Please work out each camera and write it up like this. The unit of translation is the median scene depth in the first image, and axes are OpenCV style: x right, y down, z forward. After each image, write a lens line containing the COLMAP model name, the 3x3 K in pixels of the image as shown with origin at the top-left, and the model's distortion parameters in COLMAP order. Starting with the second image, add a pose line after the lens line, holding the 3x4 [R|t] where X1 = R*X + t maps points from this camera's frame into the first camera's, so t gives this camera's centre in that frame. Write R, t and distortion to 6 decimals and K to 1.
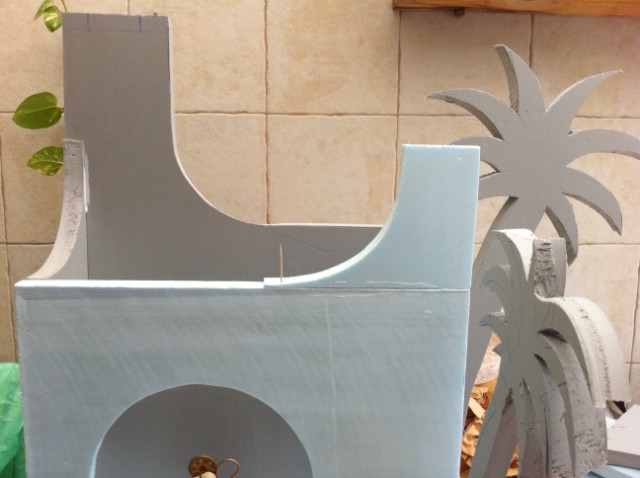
lens RADIAL K [[608.0, 0, 320.0], [0, 608.0, 239.0], [0, 0, 1]] dist [0.091323, -0.389604]
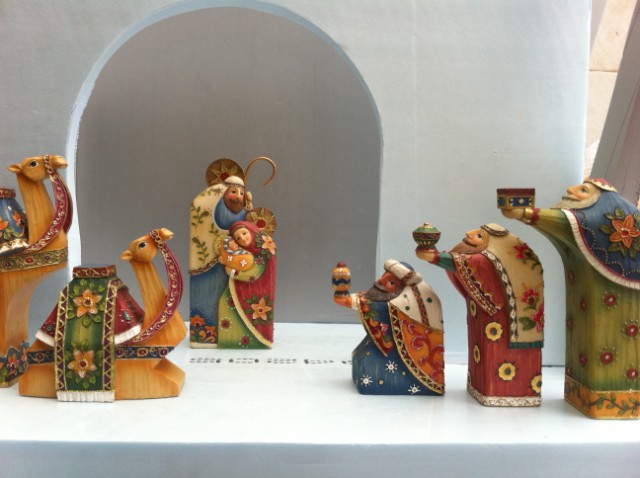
lens RADIAL K [[621.3, 0, 320.0], [0, 621.3, 239.0], [0, 0, 1]] dist [0.107734, -0.388486]
pose [[0.999988, 0.003484, -0.003433, -0.075778], [-0.003746, 0.996826, -0.079527, 0.516490], [0.003145, 0.079539, 0.996827, 0.258079]]
